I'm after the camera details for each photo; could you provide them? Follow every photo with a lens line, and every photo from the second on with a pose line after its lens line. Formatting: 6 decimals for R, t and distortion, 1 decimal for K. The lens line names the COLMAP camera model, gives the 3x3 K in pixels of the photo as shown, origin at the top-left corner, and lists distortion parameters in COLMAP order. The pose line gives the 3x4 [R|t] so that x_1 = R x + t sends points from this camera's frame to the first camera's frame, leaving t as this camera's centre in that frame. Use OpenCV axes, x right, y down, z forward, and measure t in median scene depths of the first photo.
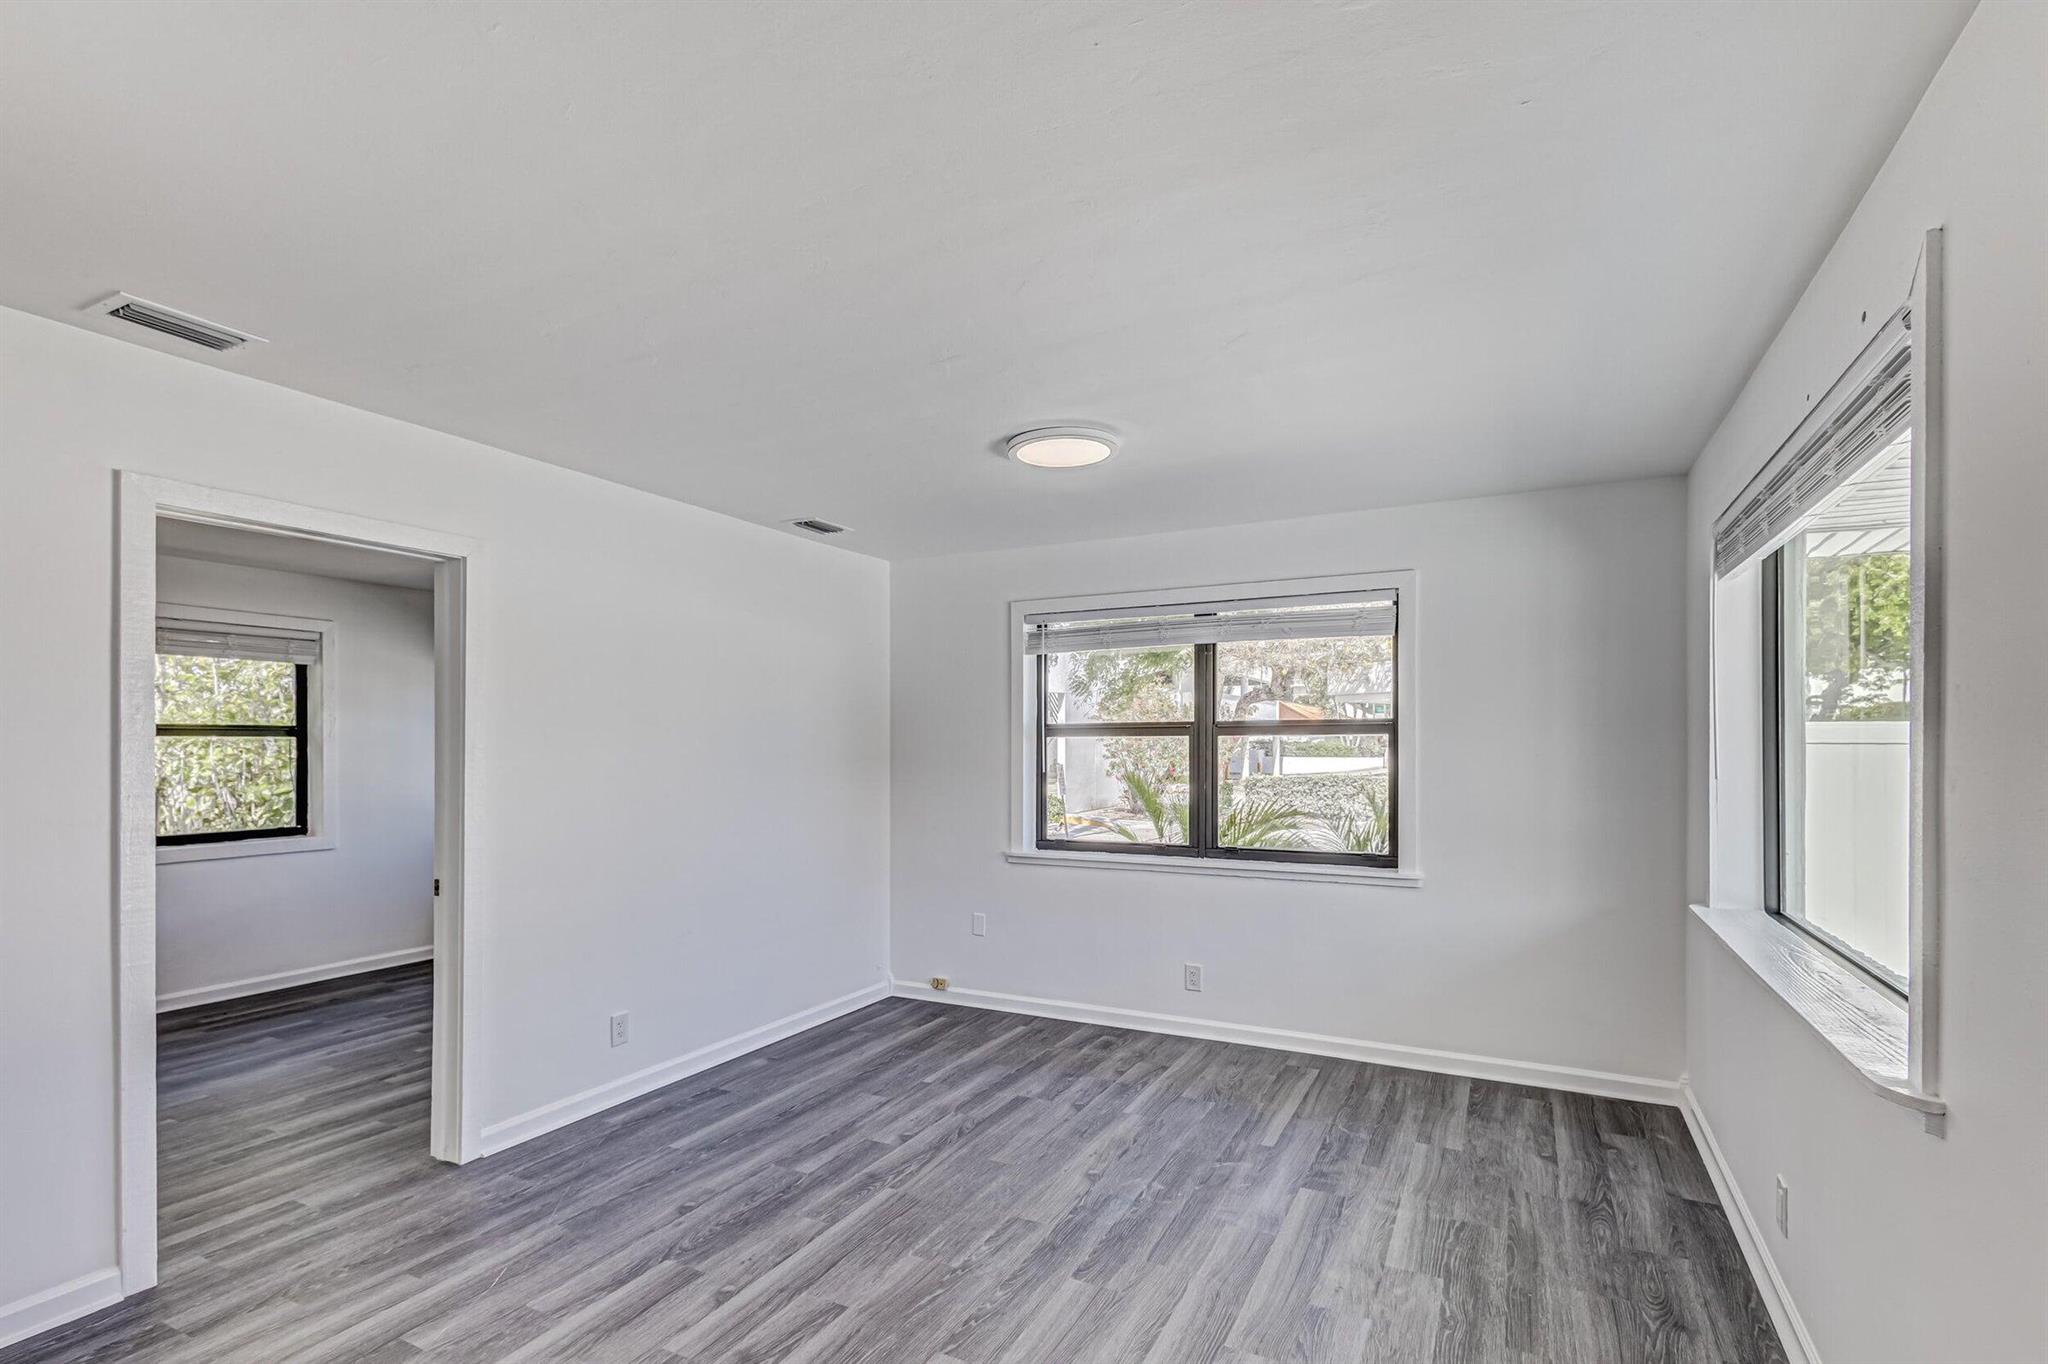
lens RADIAL K [[973.5, 0, 1025.7], [0, 973.5, 746.7], [0, 0, 1]] dist [0.014074, -0.000908]
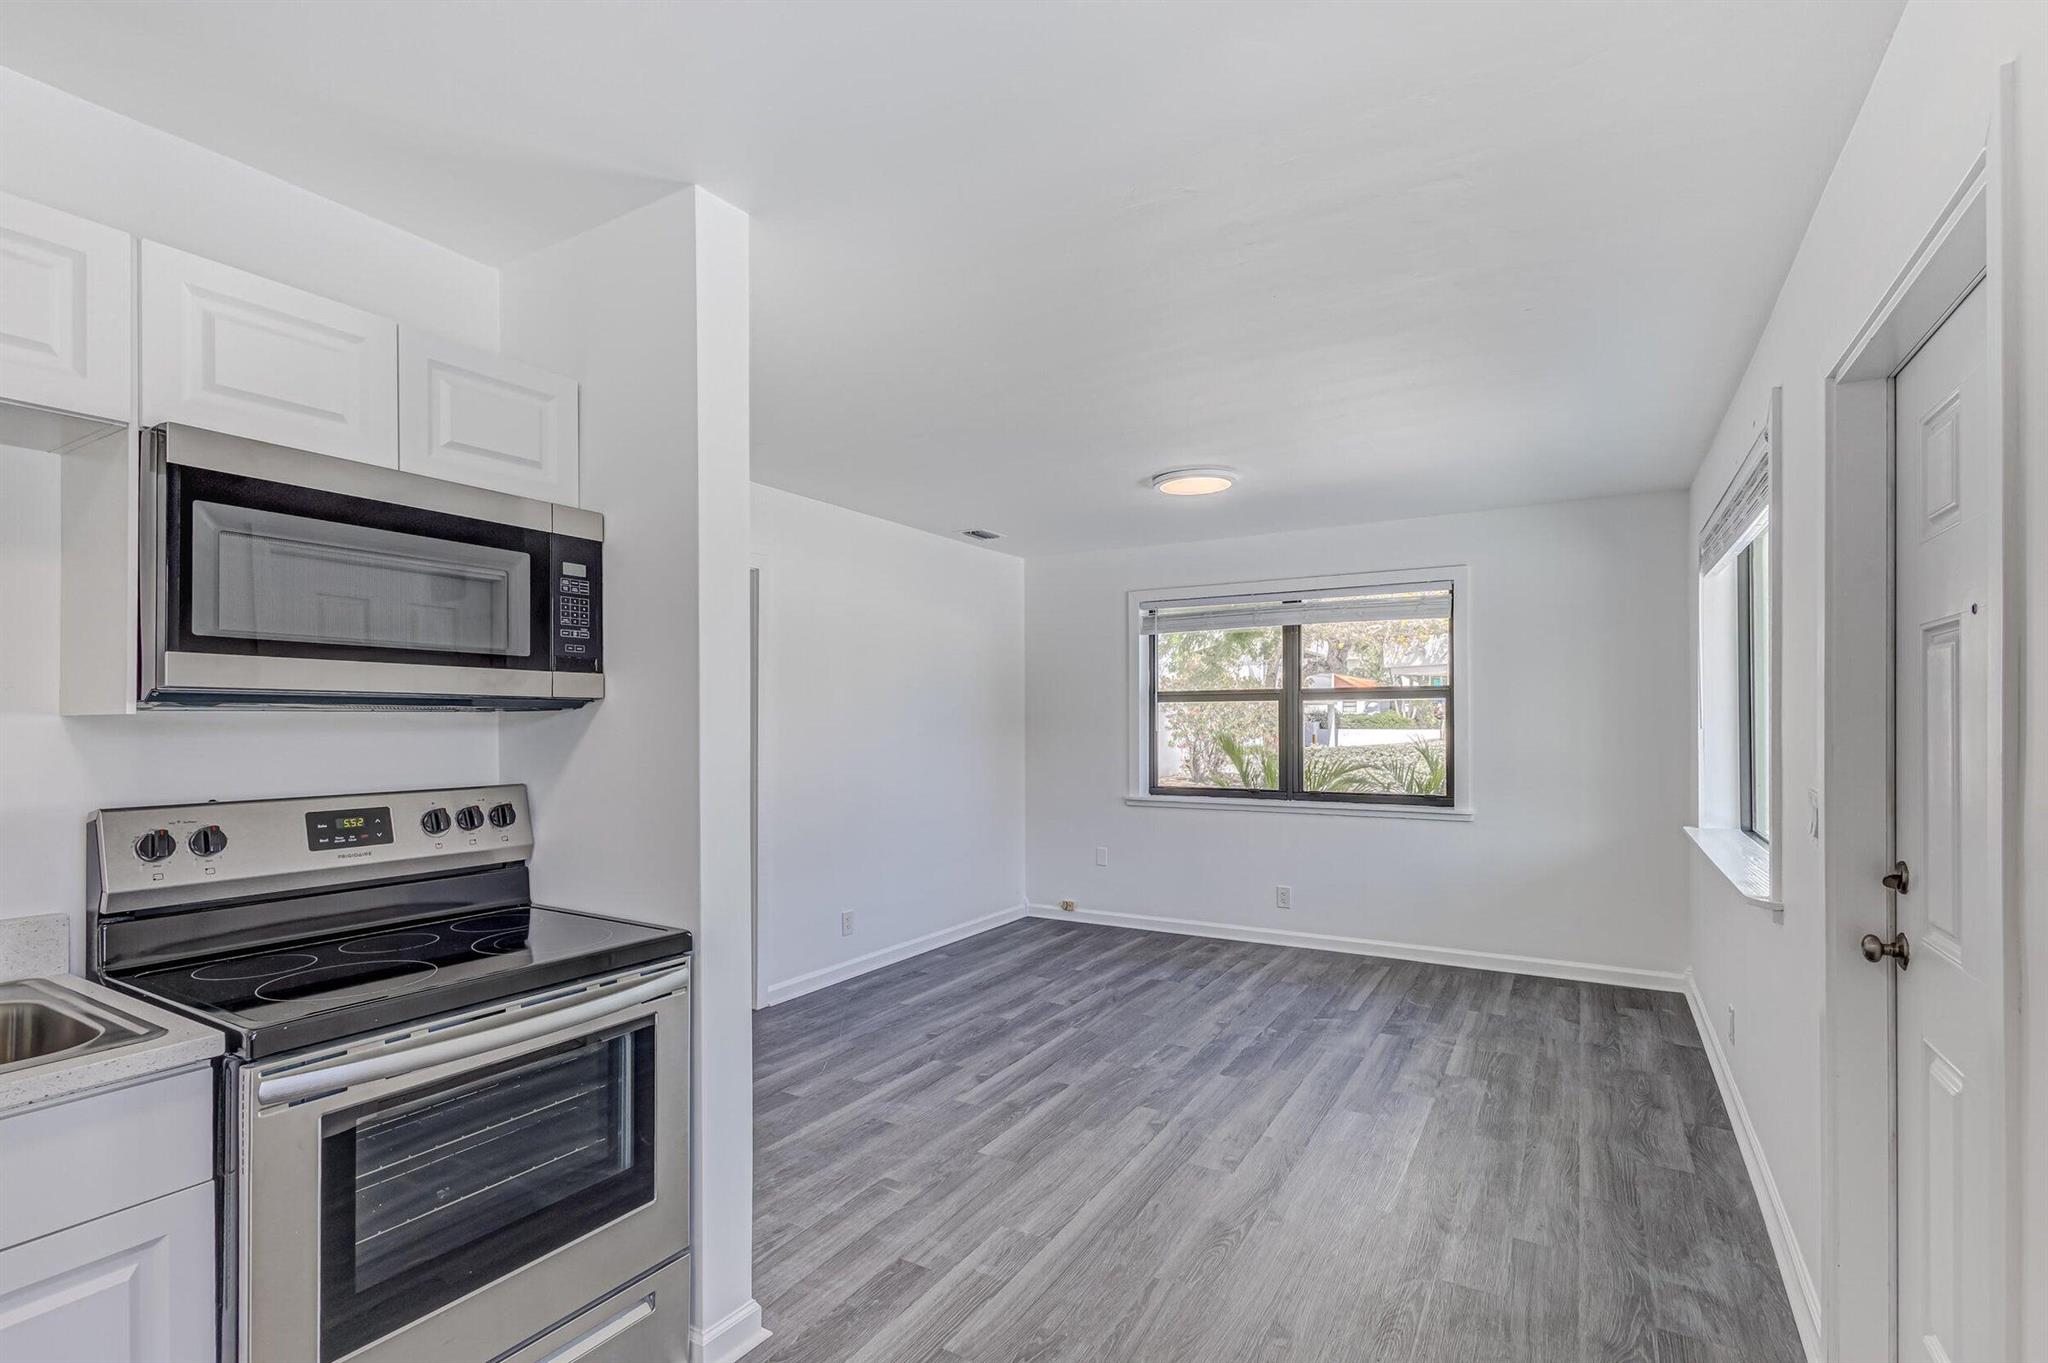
lens RADIAL K [[968.4, 0, 1020.7], [0, 968.4, 715.7], [0, 0, 1]] dist [0.015272, -0.000205]
pose [[0.998435, -0.001603, -0.055901, -0.116120], [0.001319, 0.999986, -0.005110, 0.018027], [0.055909, 0.005028, 0.998423, -0.309092]]
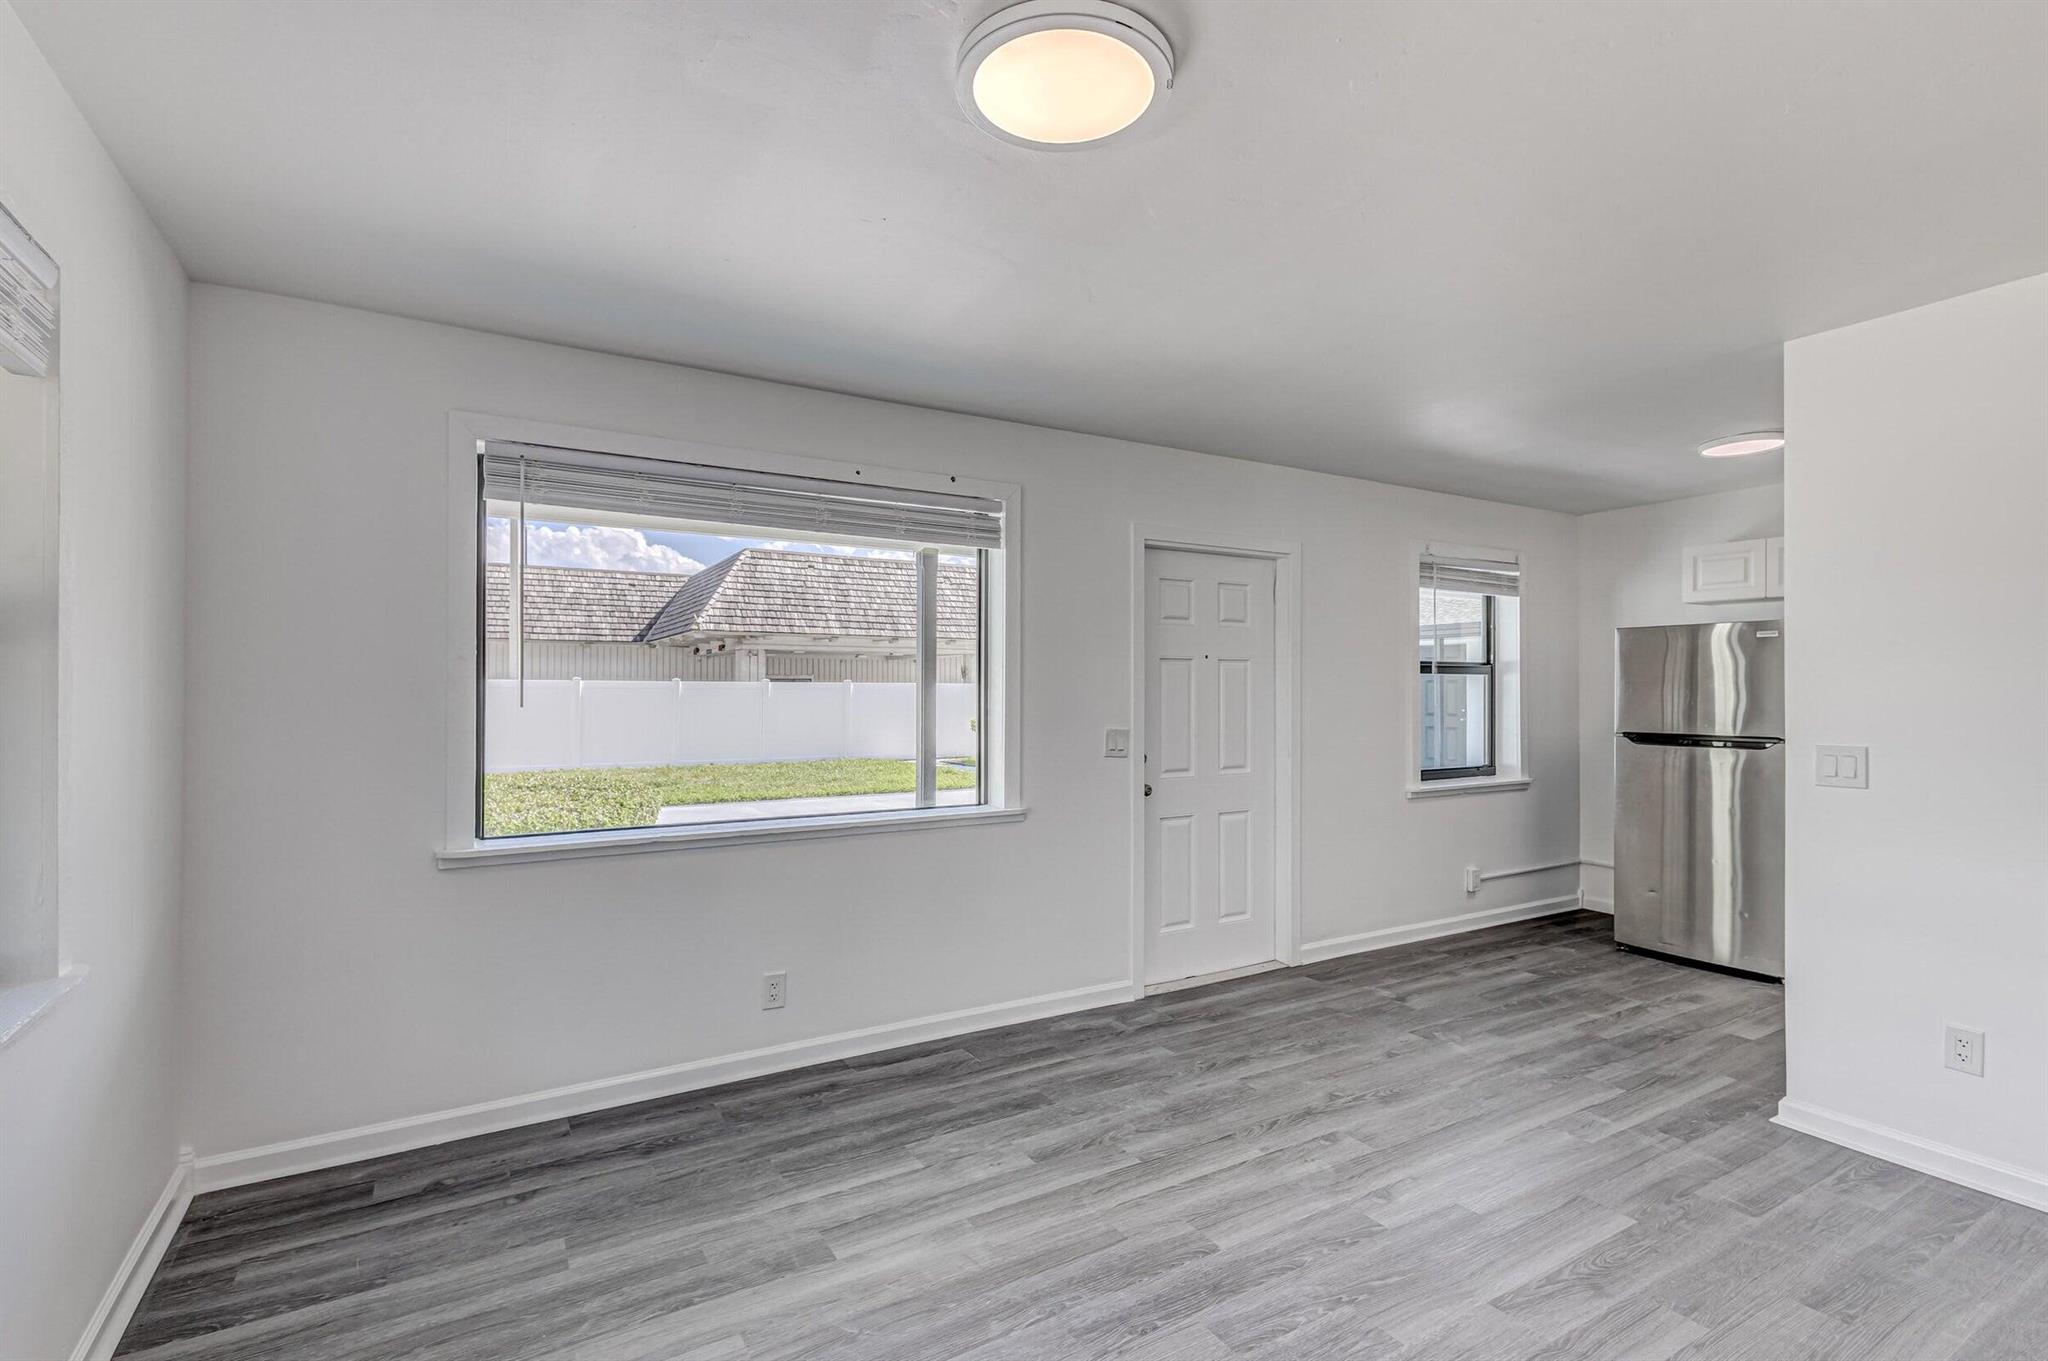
lens RADIAL K [[940.5, 0, 1028.4], [0, 940.5, 691.3], [0, 0, 1]] dist [0.009413, -0.000246]
pose [[-0.847795, 0.000697, 0.530323, -0.190395], [0.001583, 0.999998, 0.001215, 0.014673], [-0.530321, 0.001870, -0.847795, 1.304631]]
